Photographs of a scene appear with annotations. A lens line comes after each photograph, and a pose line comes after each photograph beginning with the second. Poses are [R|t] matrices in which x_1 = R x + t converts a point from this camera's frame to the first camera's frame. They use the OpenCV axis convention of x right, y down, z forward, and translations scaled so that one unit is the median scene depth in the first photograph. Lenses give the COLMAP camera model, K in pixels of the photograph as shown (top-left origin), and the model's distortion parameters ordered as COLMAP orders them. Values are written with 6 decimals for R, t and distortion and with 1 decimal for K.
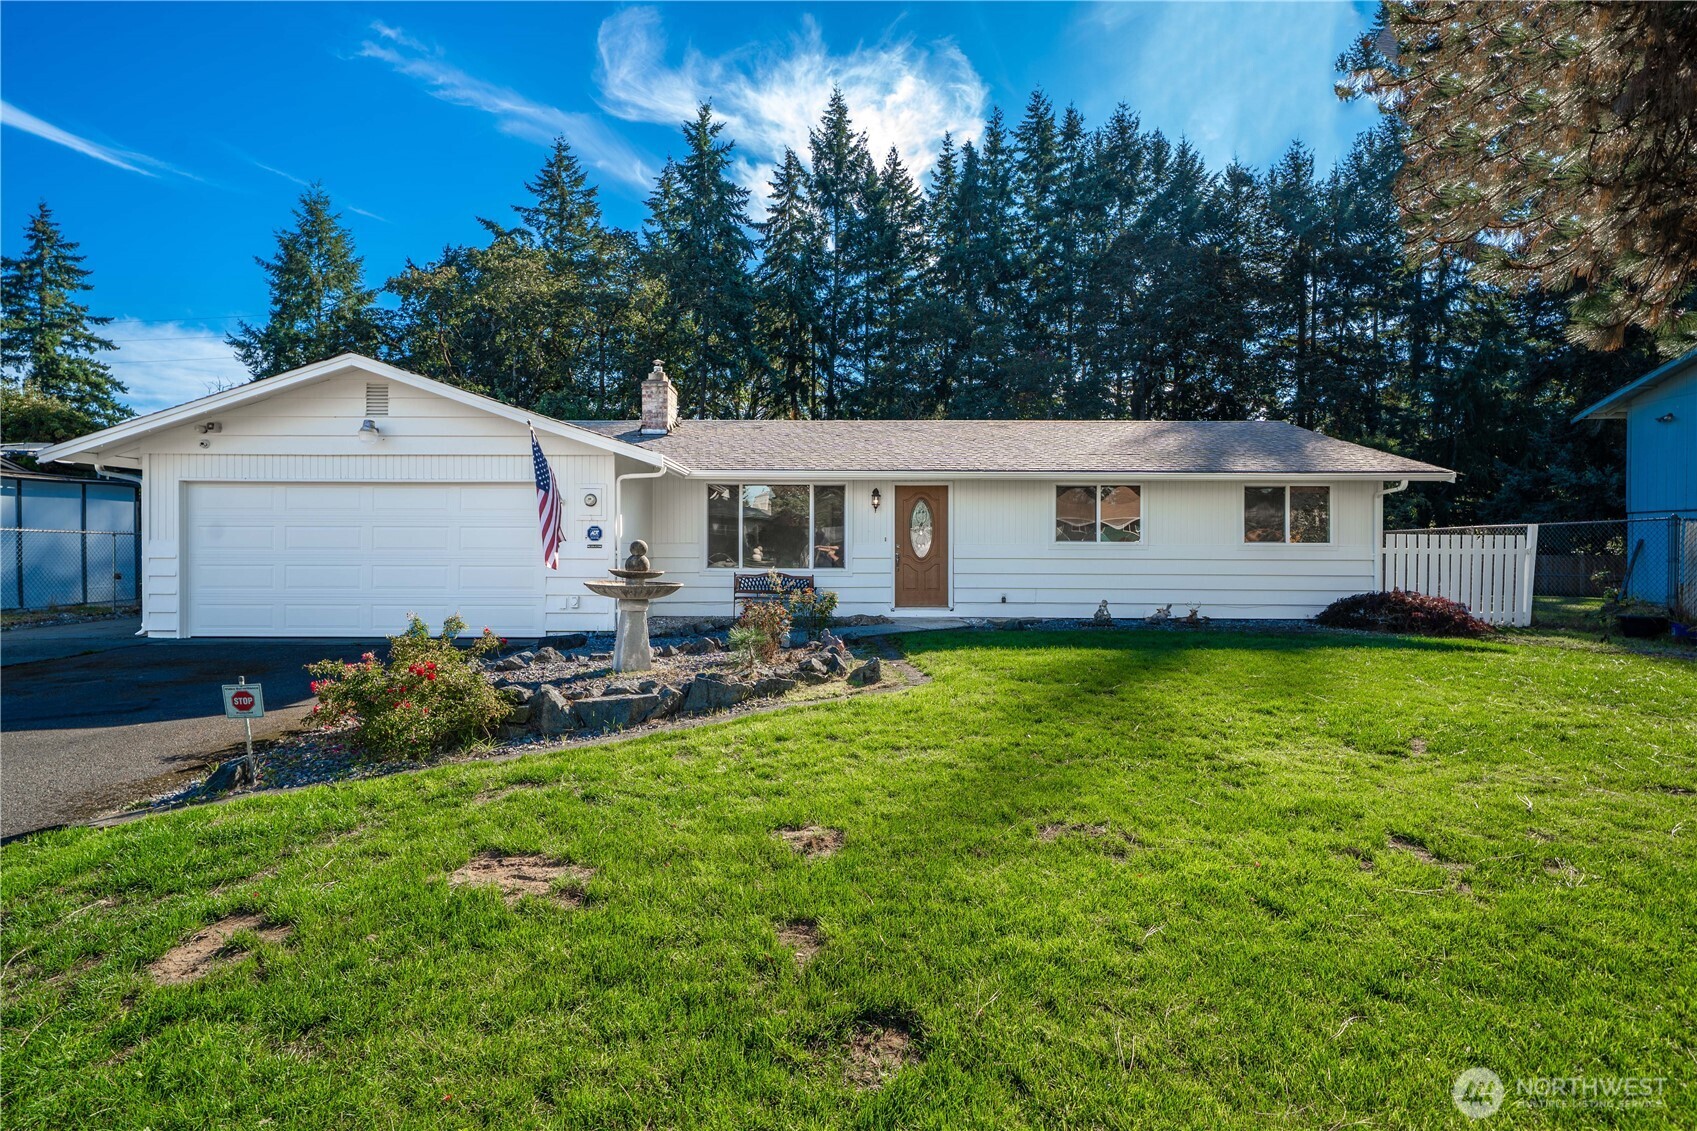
lens RADIAL K [[779.8, 0, 840.8], [0, 779.8, 555.7], [0, 0, 1]] dist [0.001508, 0.000880]
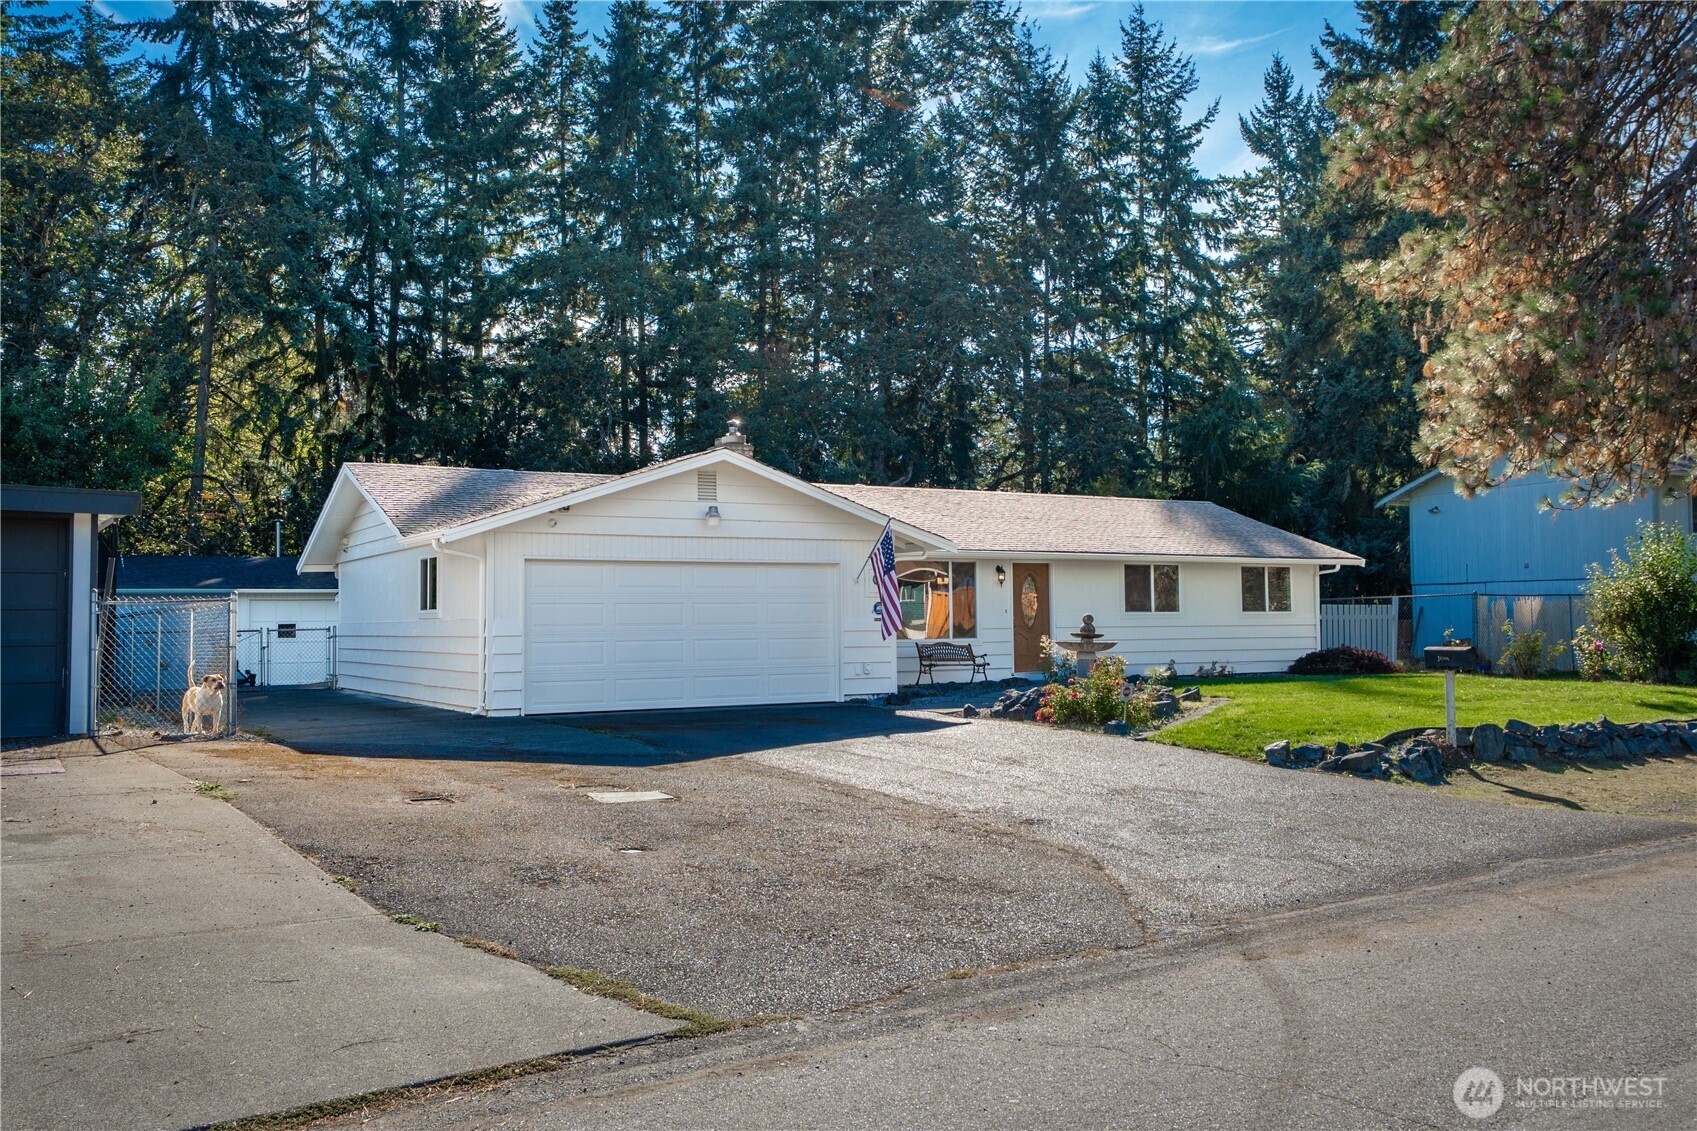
lens RADIAL K [[1441.1, 0, 972.9], [0, 1441.1, 564.9], [0, 0, 1]] dist [0.006821, 0.006350]
pose [[0.834901, 0.010257, 0.550305, -0.246514], [0.016508, 0.998910, -0.043664, 0.000474], [-0.550153, 0.045540, 0.833821, -0.152865]]
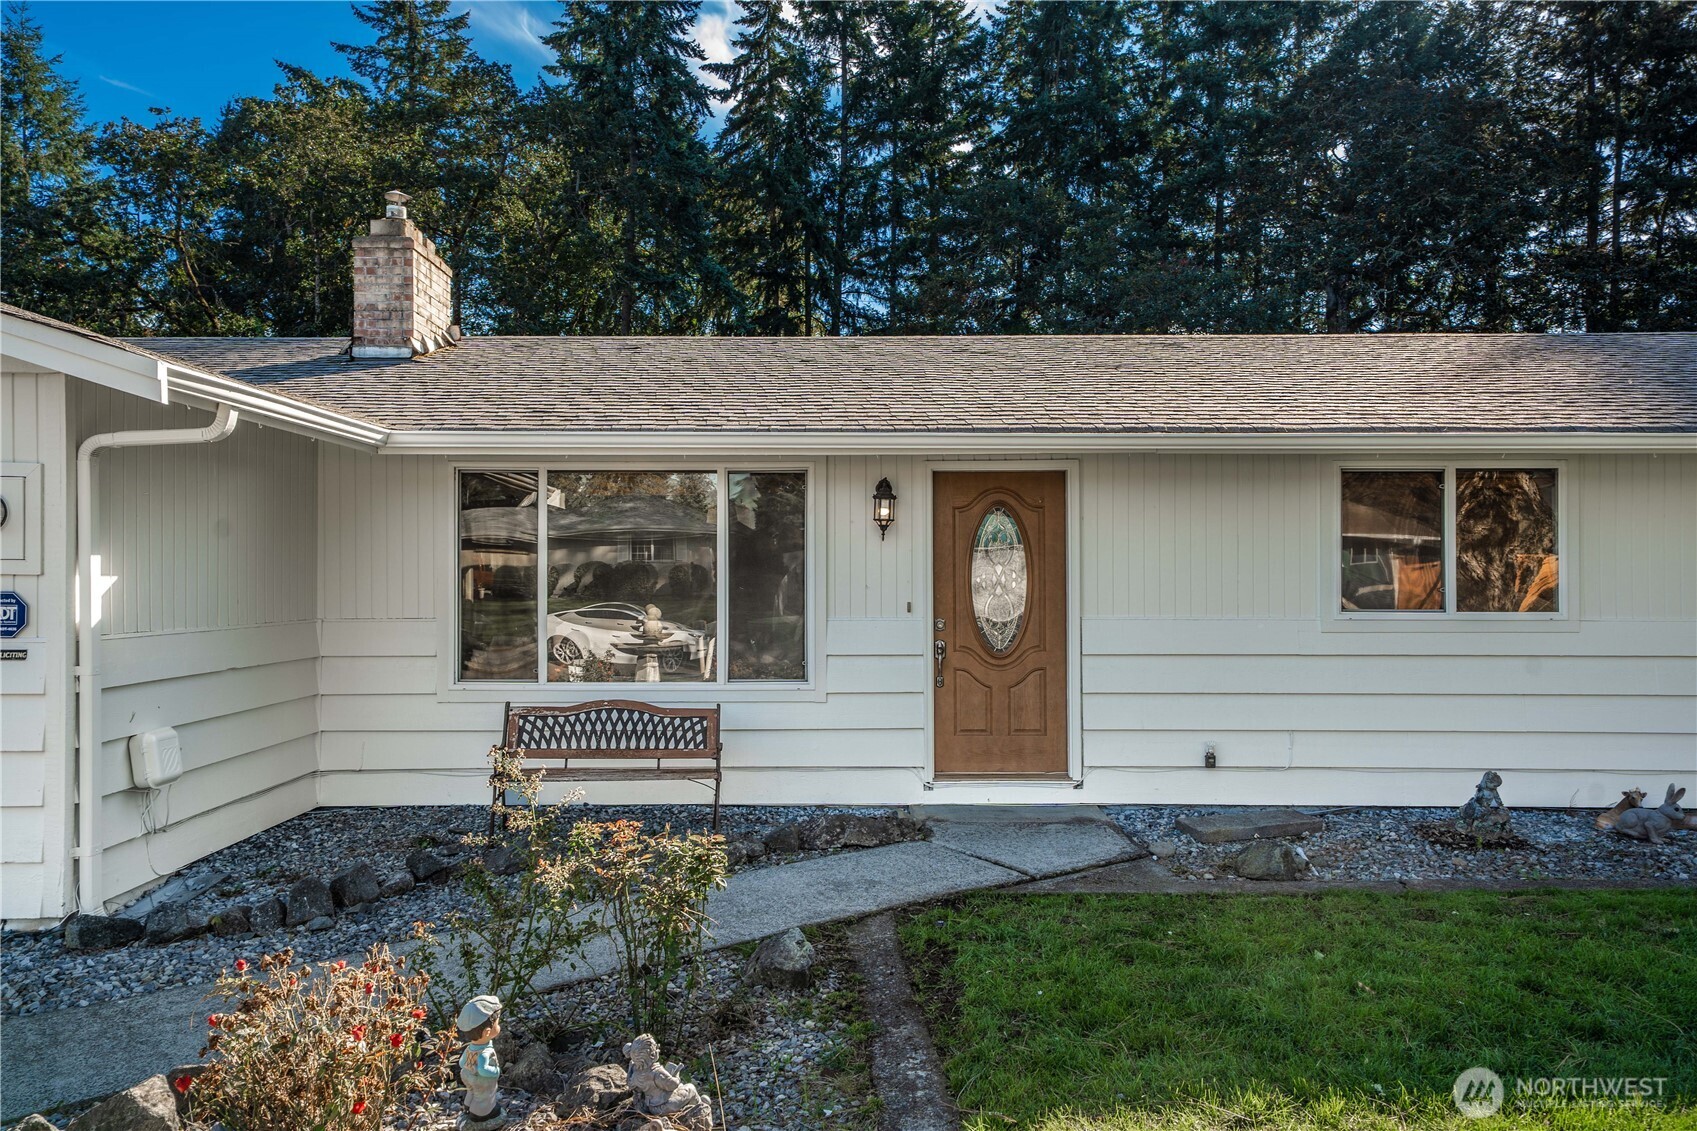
lens RADIAL K [[1131.0, 0, 856.1], [0, 1131.0, 580.8], [0, 0, 1]] dist [0.003913, 0.017811]
pose [[0.999983, -0.003059, -0.004967, 0.007356], [0.003033, 0.999981, -0.005284, -0.006999], [0.004983, 0.005269, 0.999974, 0.094354]]
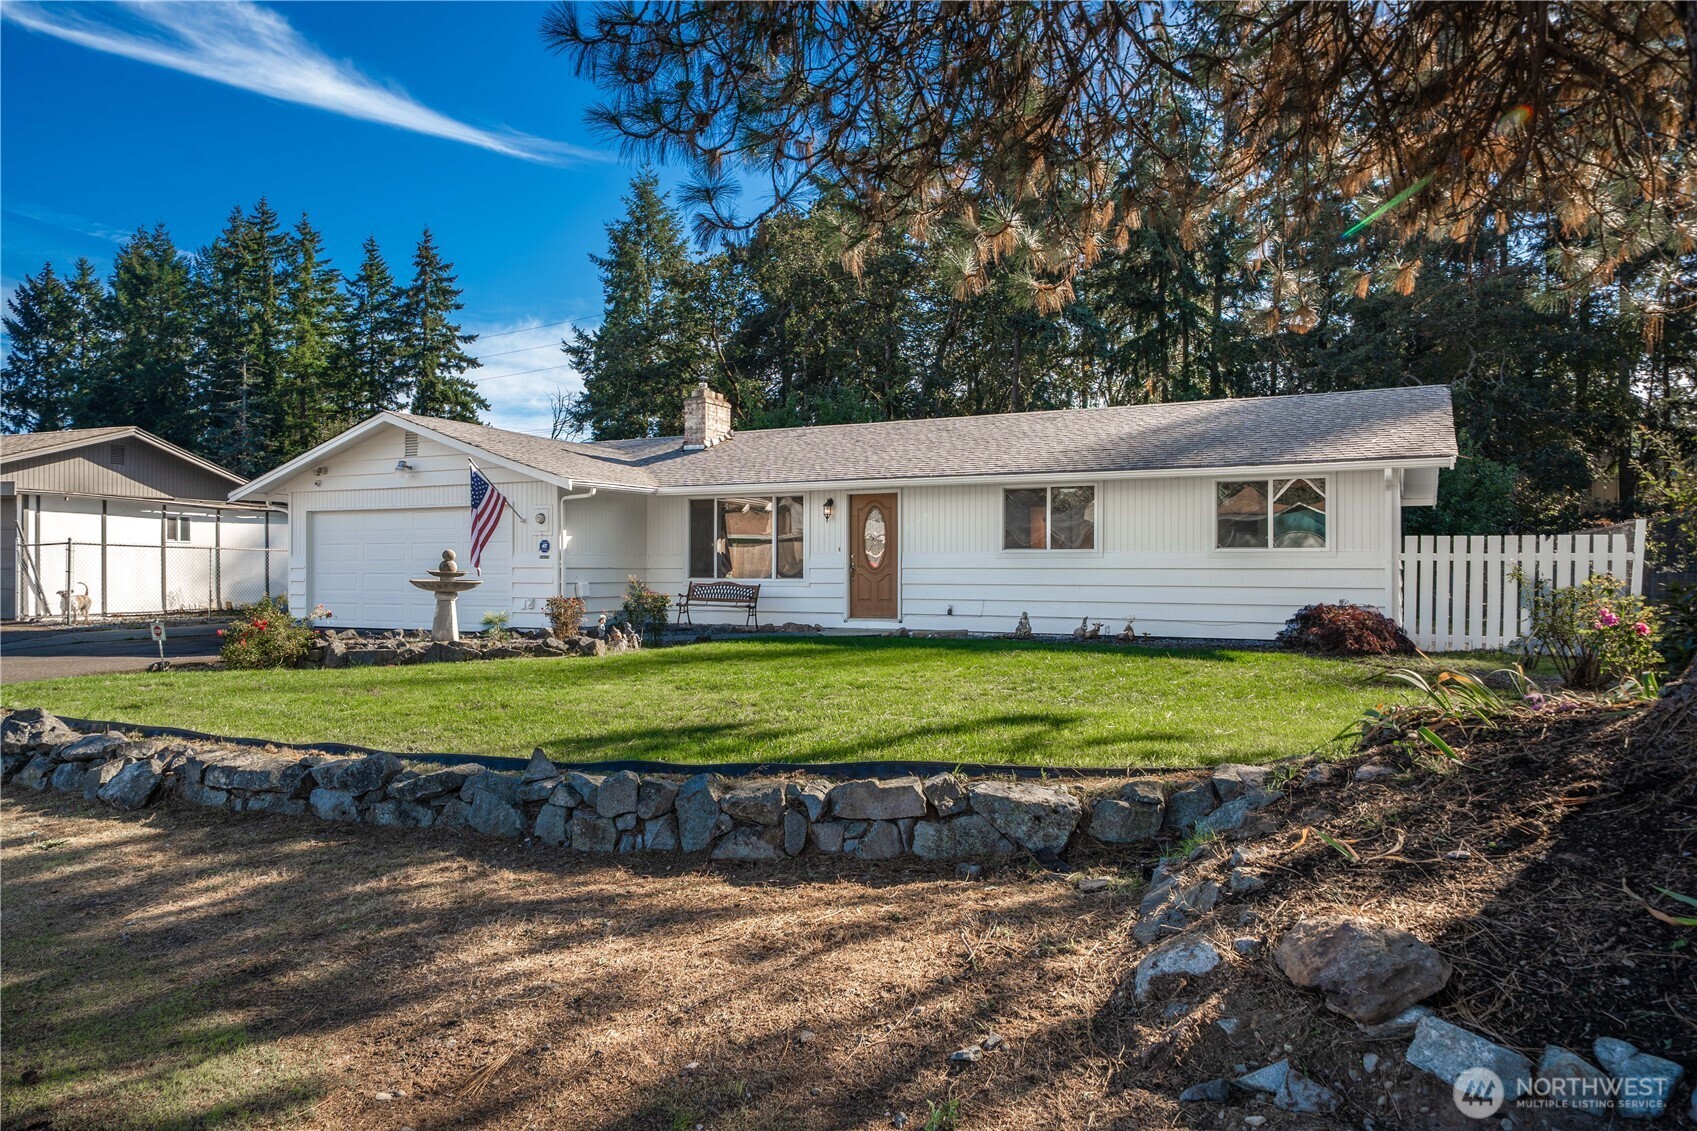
lens RADIAL K [[1131.0, 0, 856.1], [0, 1131.0, 580.8], [0, 0, 1]] dist [0.003913, 0.017811]
pose [[0.890265, 0.002054, -0.455439, 0.161121], [-0.002048, 0.999998, 0.000507, 0.004013], [0.455439, 0.000482, 0.890267, -0.058644]]
